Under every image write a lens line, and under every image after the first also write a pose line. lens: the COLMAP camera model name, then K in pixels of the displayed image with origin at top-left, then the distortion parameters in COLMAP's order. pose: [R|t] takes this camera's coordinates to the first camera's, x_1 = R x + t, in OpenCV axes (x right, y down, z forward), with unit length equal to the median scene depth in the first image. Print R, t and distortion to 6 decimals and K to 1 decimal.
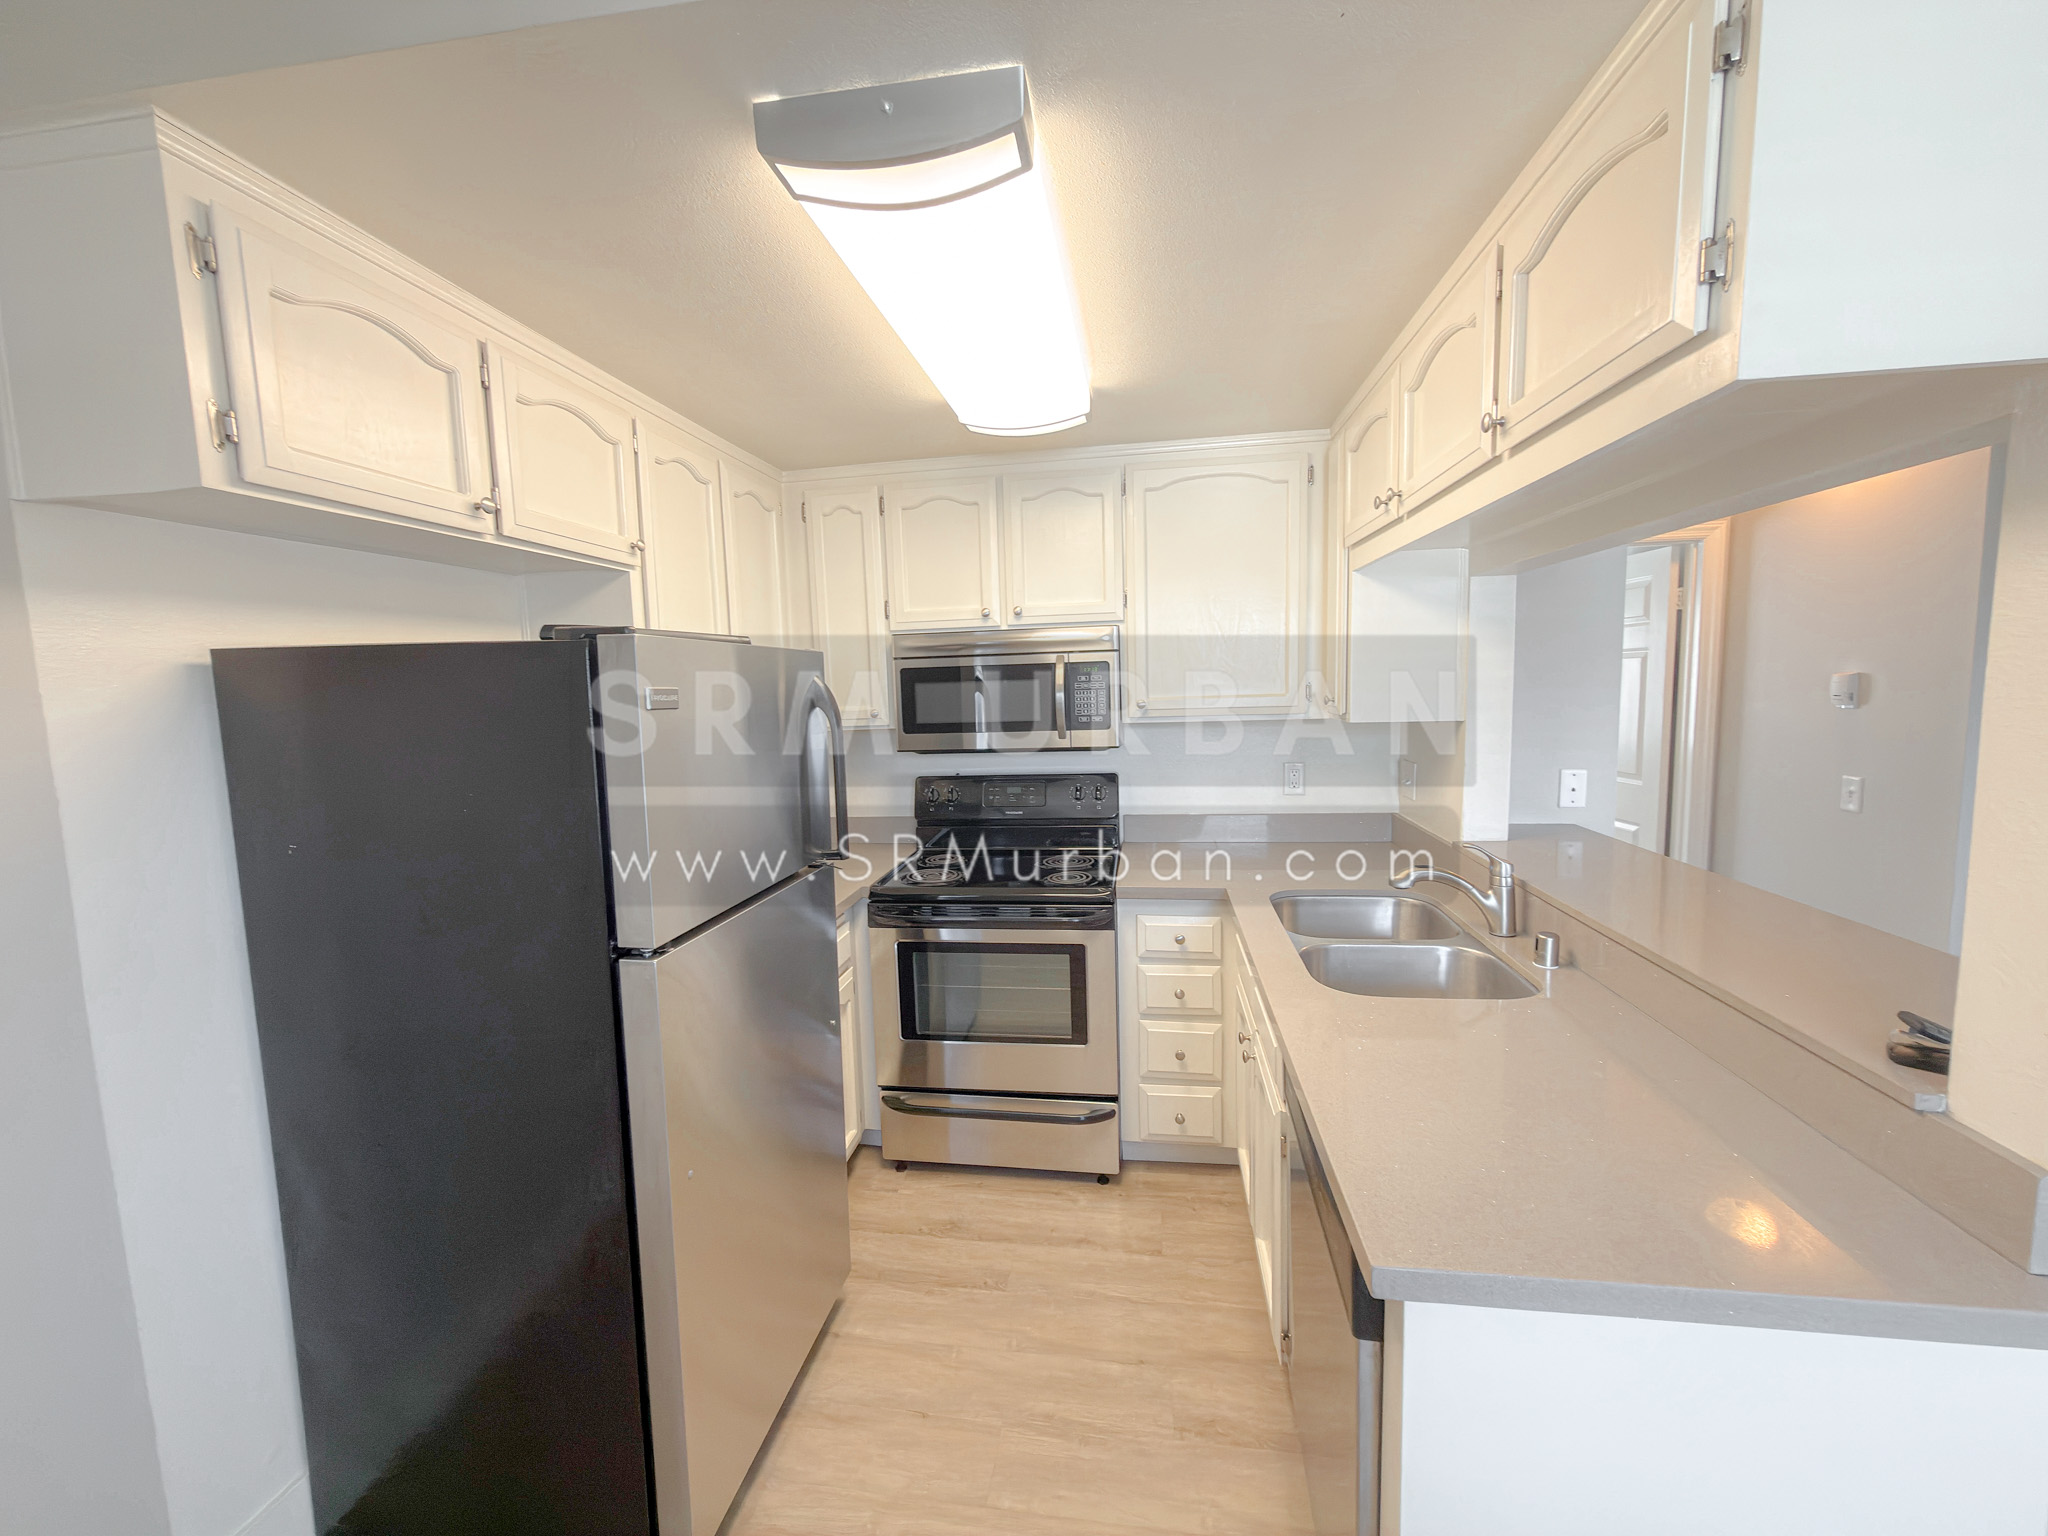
lens RADIAL K [[816.0, 0, 1024.0], [0, 816.0, 768.0], [0, 0, 1]] dist [-0.001095, -0.000301]
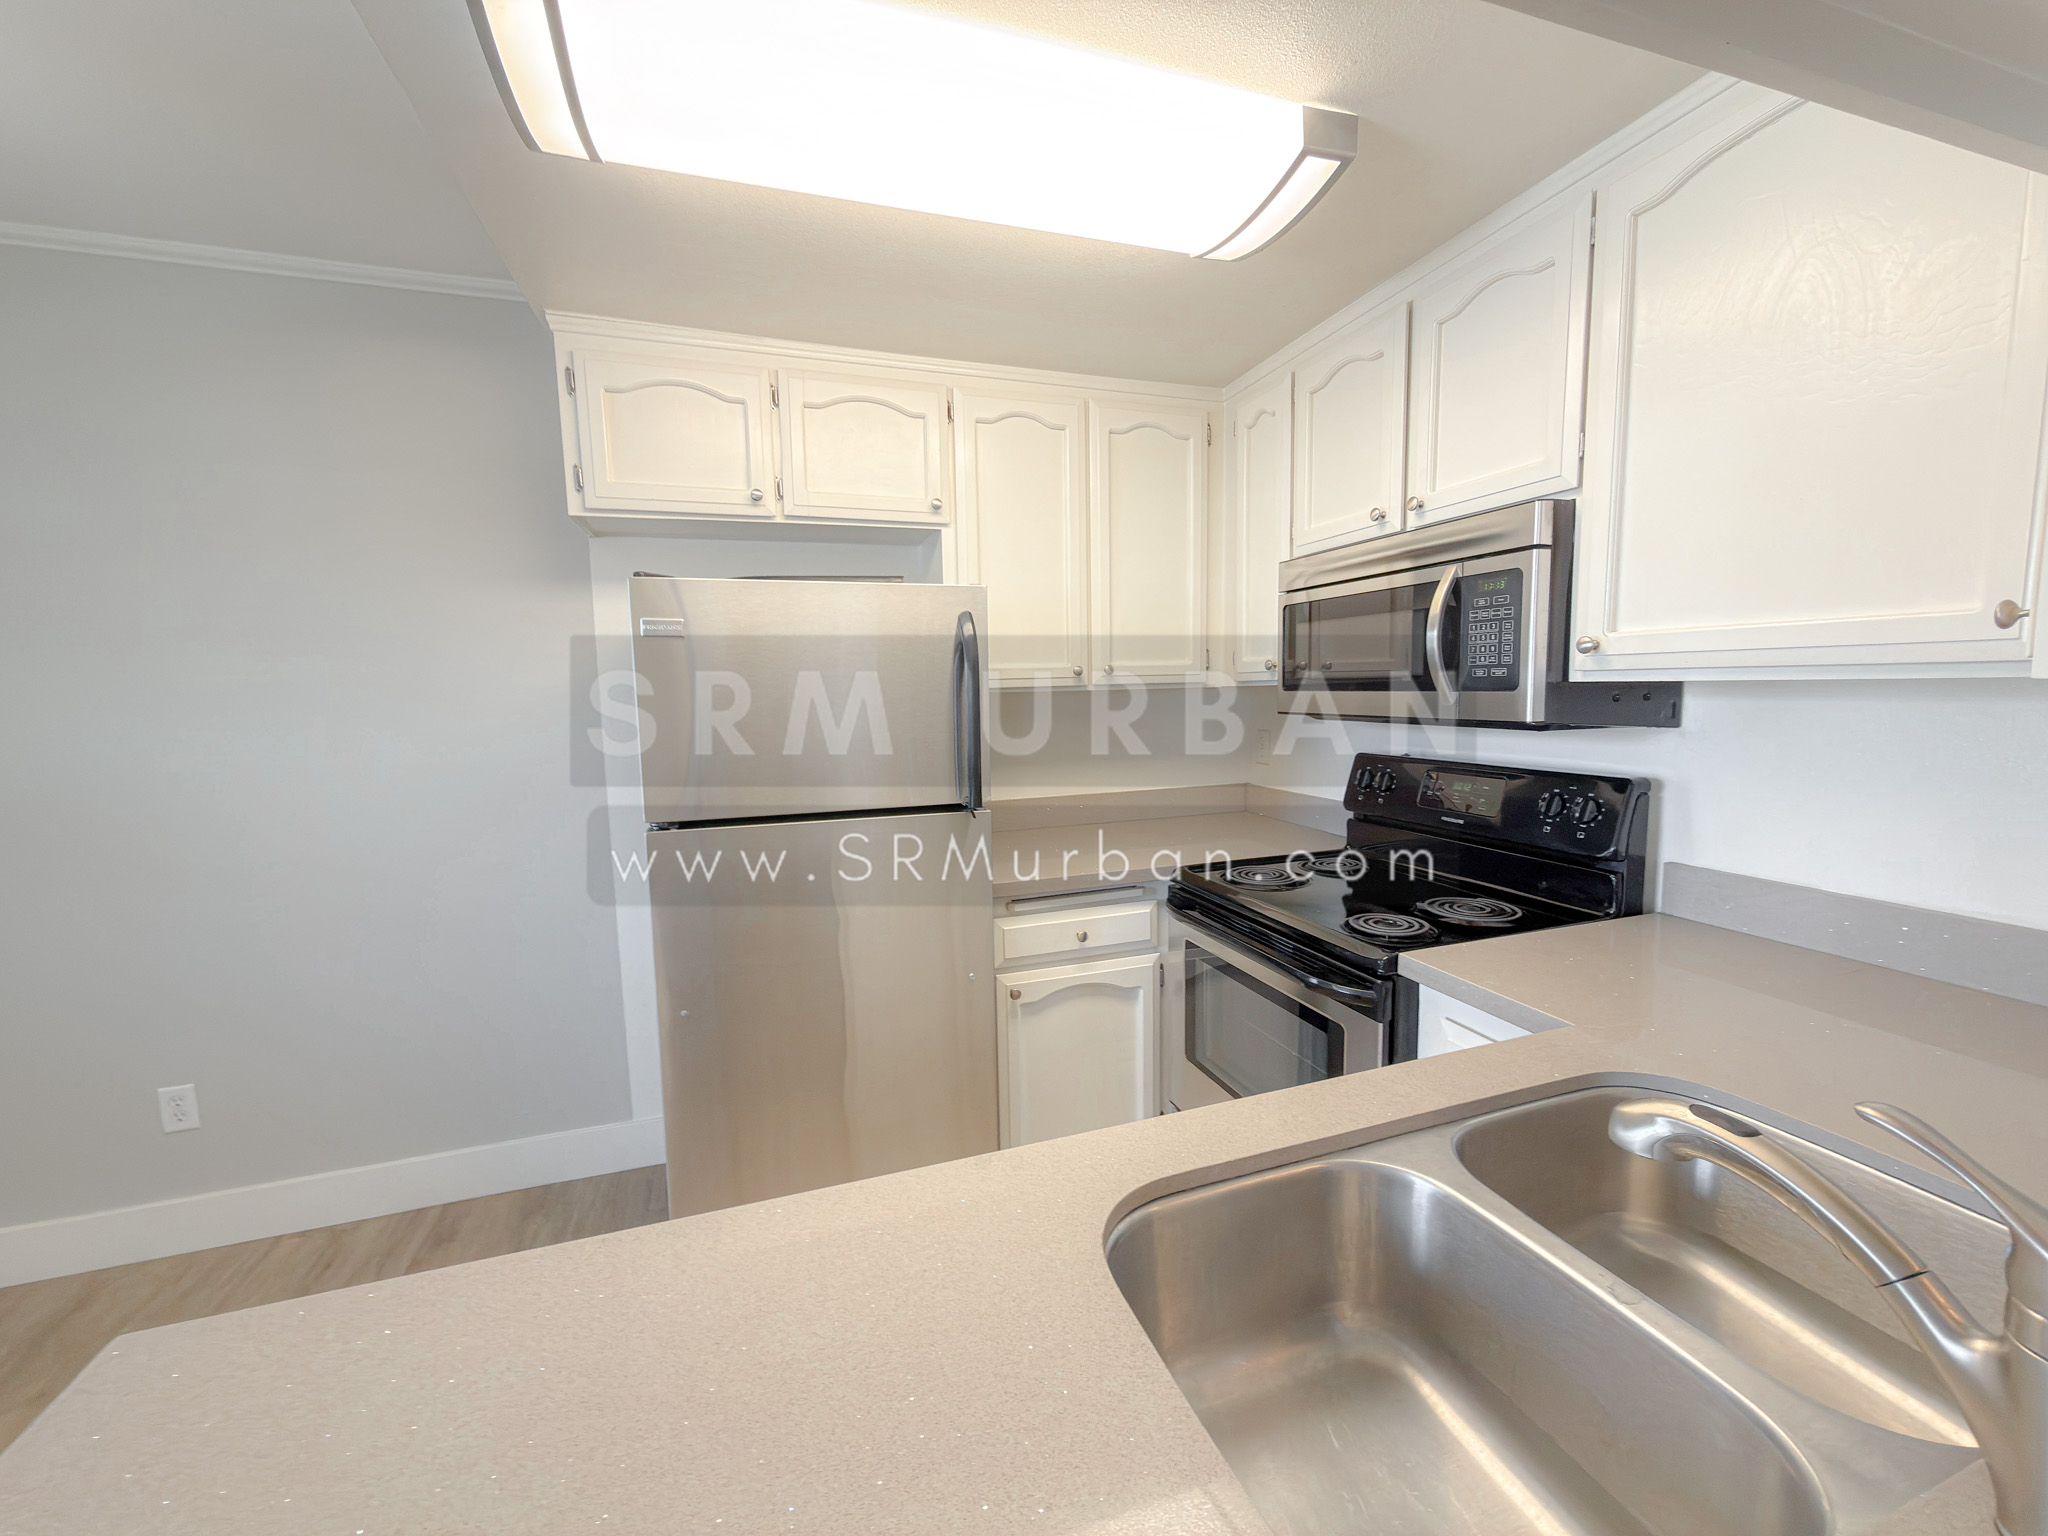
lens RADIAL K [[816.0, 0, 1024.0], [0, 816.0, 768.0], [0, 0, 1]] dist [-0.001095, -0.000301]
pose [[0.456653, 0.111592, -0.882619, 0.521227], [-0.087346, 0.992933, 0.080348, -0.011554], [0.885347, 0.040402, 0.463172, 0.510867]]
